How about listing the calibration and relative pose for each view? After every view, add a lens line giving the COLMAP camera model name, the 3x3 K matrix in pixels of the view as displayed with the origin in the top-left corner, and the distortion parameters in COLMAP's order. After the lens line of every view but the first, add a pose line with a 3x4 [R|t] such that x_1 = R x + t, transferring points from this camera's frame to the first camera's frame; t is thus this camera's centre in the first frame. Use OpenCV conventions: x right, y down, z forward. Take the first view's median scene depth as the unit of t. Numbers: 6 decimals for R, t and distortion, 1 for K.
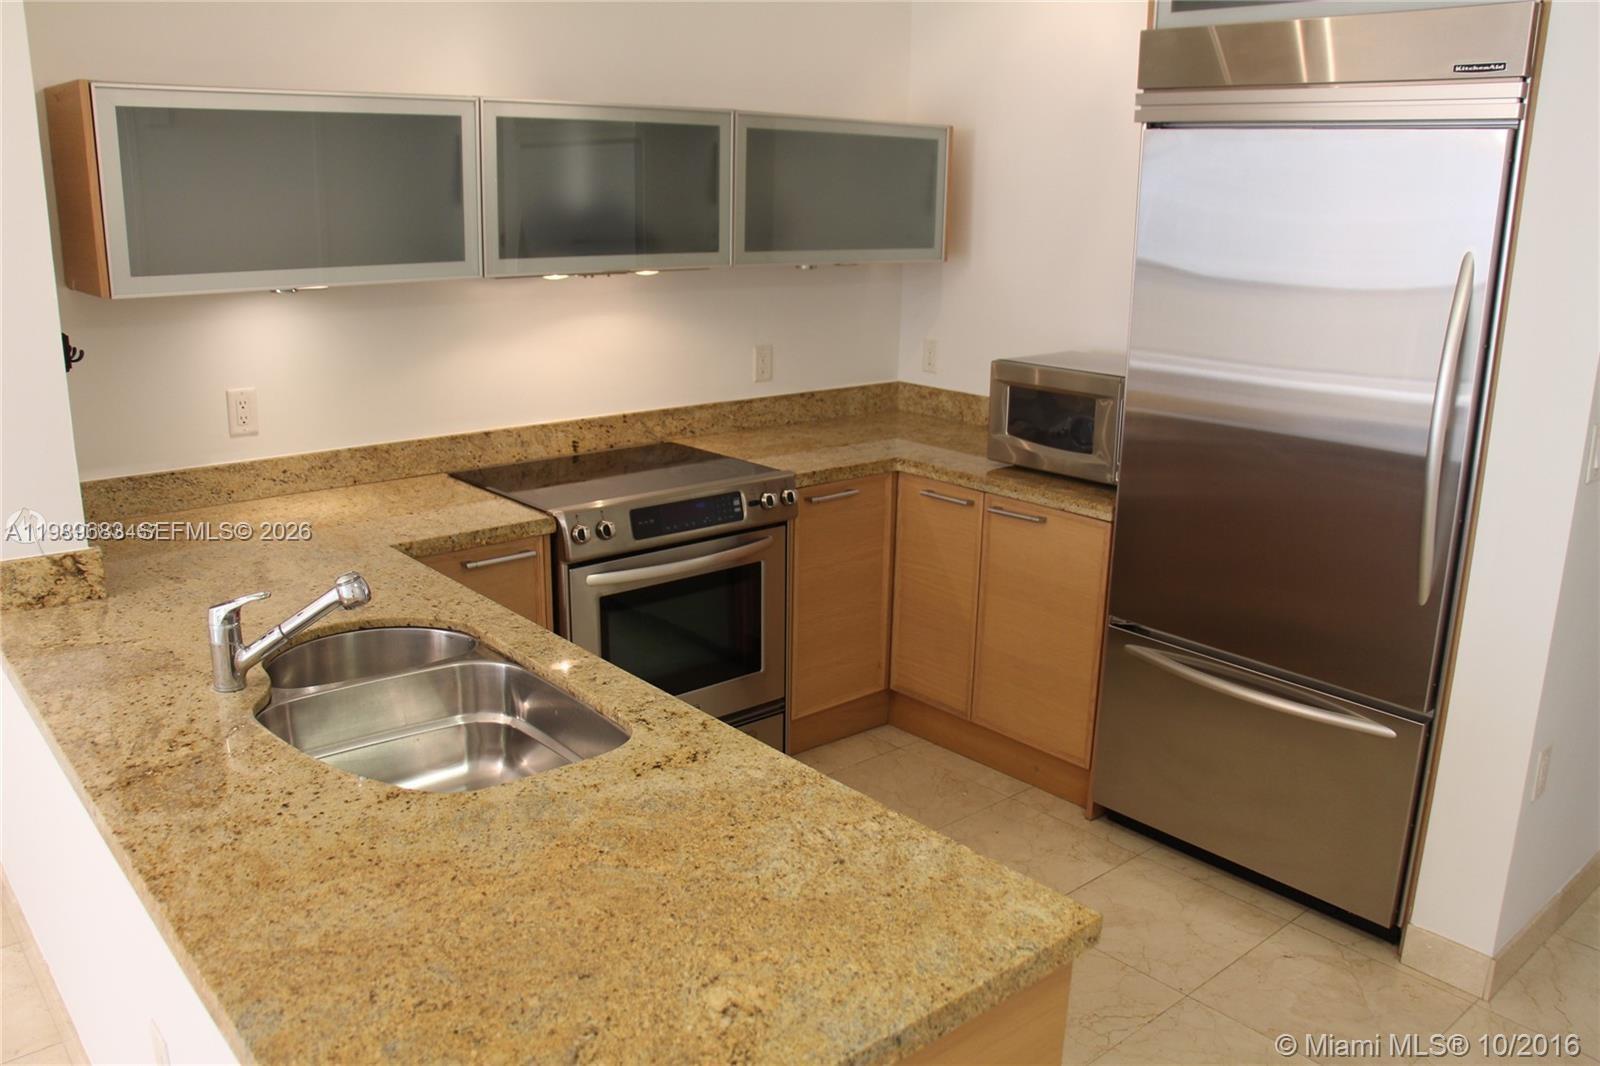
lens RADIAL K [[1304.3, 0, 800.1], [0, 1304.3, 523.2], [0, 0, 1]] dist [-0.188474, 0.154177]
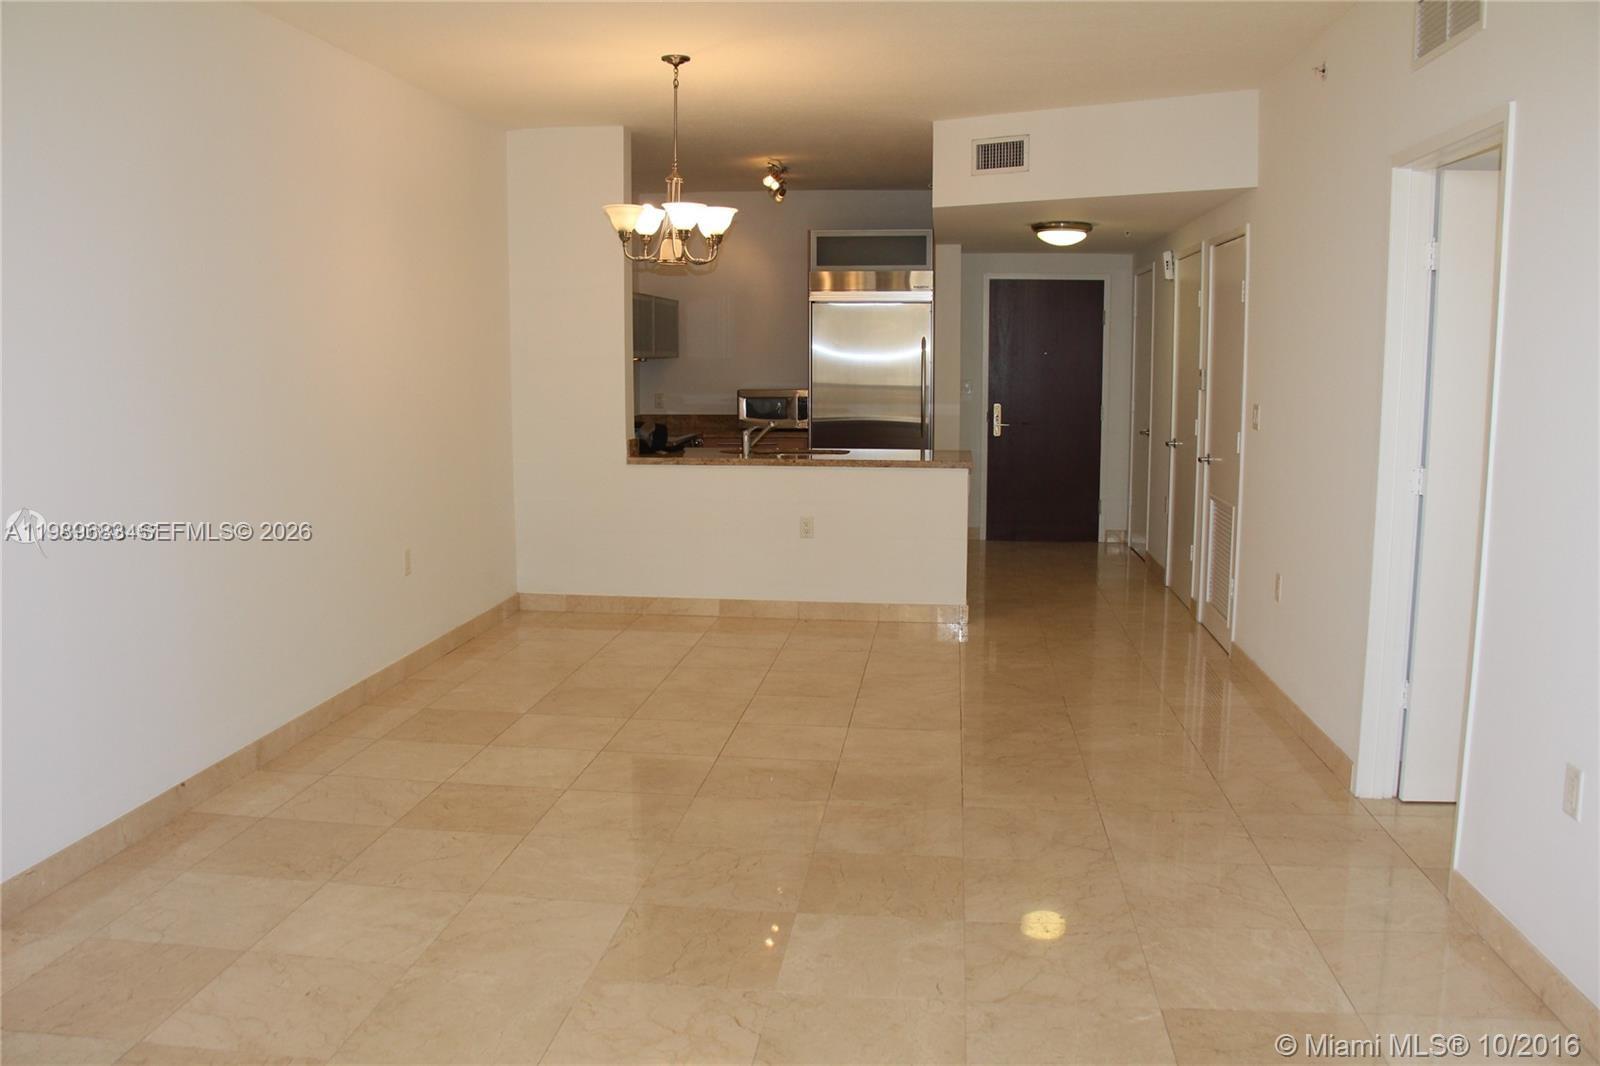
lens RADIAL K [[1304.3, 0, 800.1], [0, 1304.3, 523.2], [0, 0, 1]] dist [-0.188474, 0.154177]
pose [[0.735458, -0.104769, 0.669422, -2.202835], [0.182447, 0.982104, -0.046739, 0.404206], [-0.652545, 0.156509, 0.741411, -1.403534]]
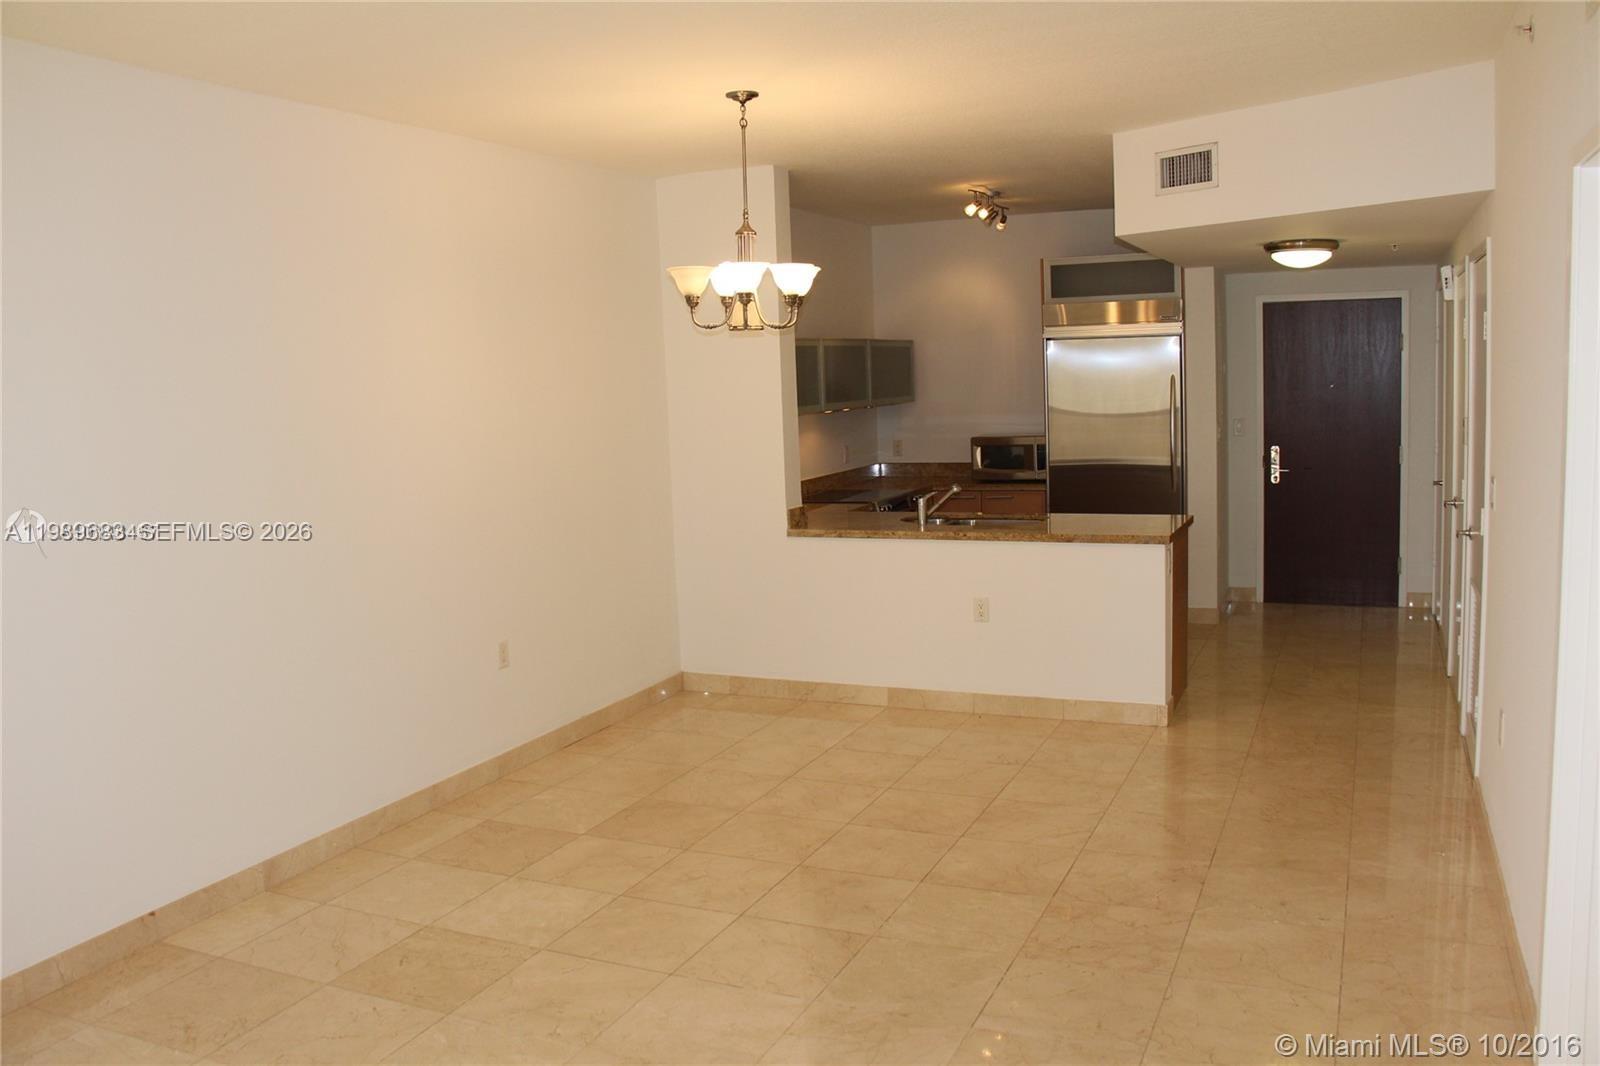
lens RADIAL K [[1304.3, 0, 800.1], [0, 1304.3, 523.2], [0, 0, 1]] dist [-0.188474, 0.154177]
pose [[0.904321, -0.100797, 0.414782, -1.626130], [0.158446, 0.981562, -0.106918, 0.332443], [-0.396358, 0.162408, 0.903617, -1.428573]]
